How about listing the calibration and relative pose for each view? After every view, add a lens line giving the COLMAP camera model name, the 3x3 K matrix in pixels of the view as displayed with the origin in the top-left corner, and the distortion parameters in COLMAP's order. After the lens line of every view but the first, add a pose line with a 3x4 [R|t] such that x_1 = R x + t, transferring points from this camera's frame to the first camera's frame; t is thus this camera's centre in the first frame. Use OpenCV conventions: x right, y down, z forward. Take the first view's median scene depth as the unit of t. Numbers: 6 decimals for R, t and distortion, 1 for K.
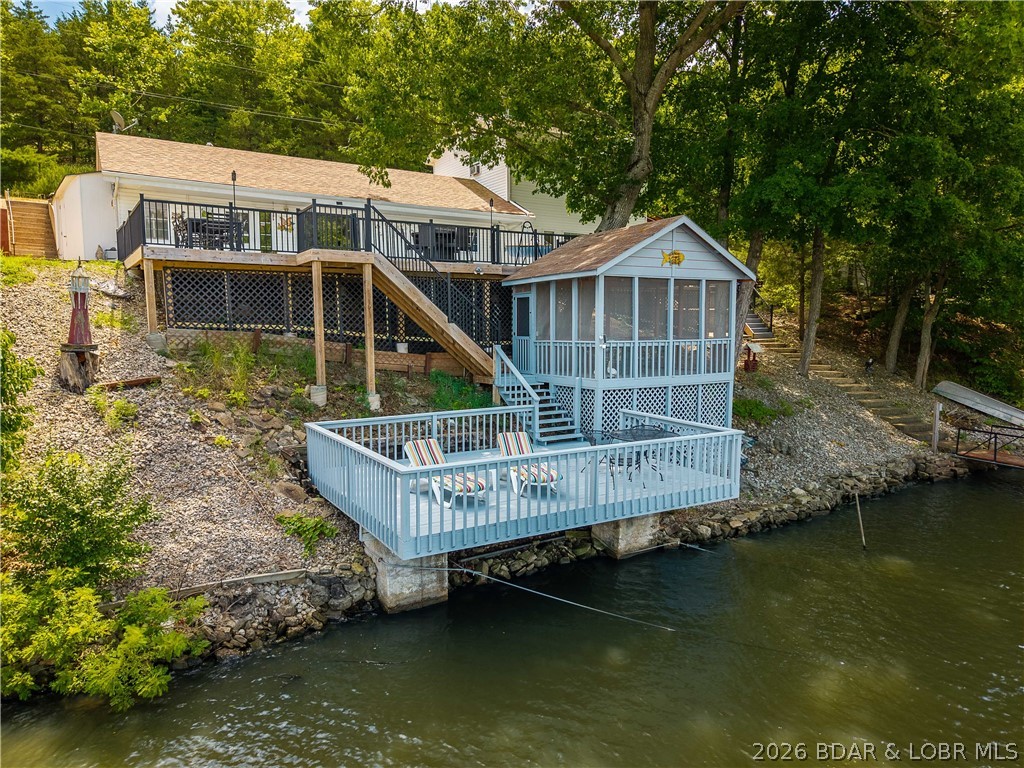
lens RADIAL K [[704.2, 0, 516.1], [0, 704.2, 389.0], [0, 0, 1]] dist [0.007415, -0.001134]
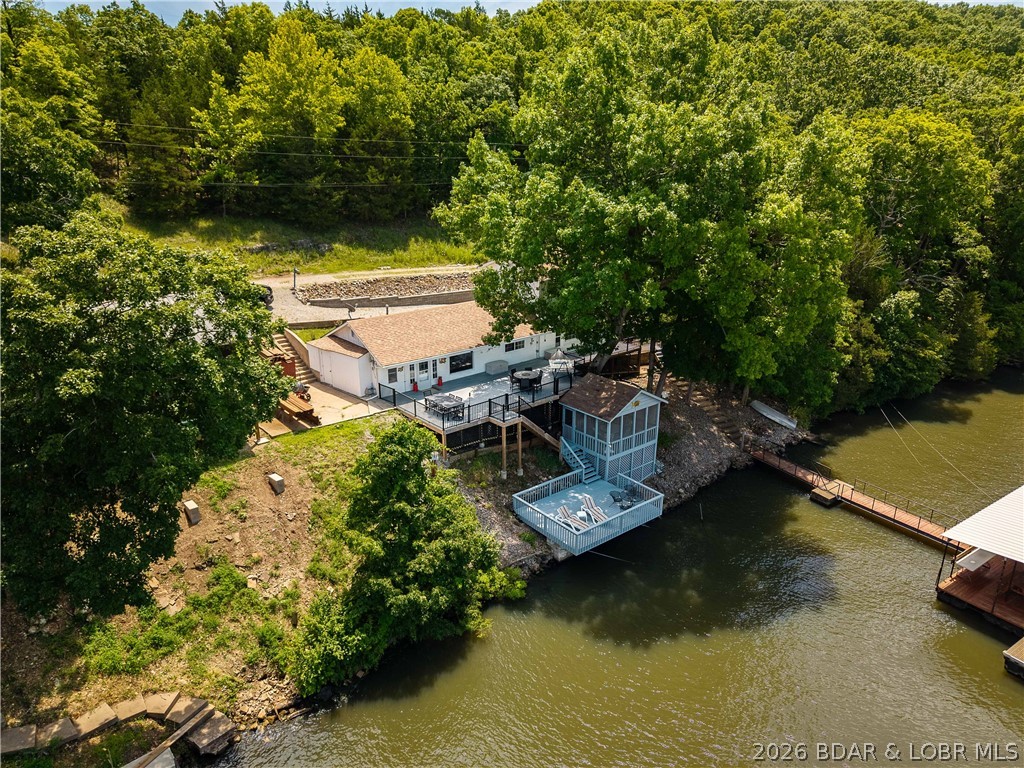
lens RADIAL K [[713.3, 0, 509.7], [0, 713.3, 378.3], [0, 0, 1]] dist [0.005250, -0.004852]
pose [[0.990384, -0.040818, 0.132187, -0.571098], [0.009461, 0.973229, 0.229641, -0.904466], [-0.138022, -0.226183, 0.964257, -1.391187]]
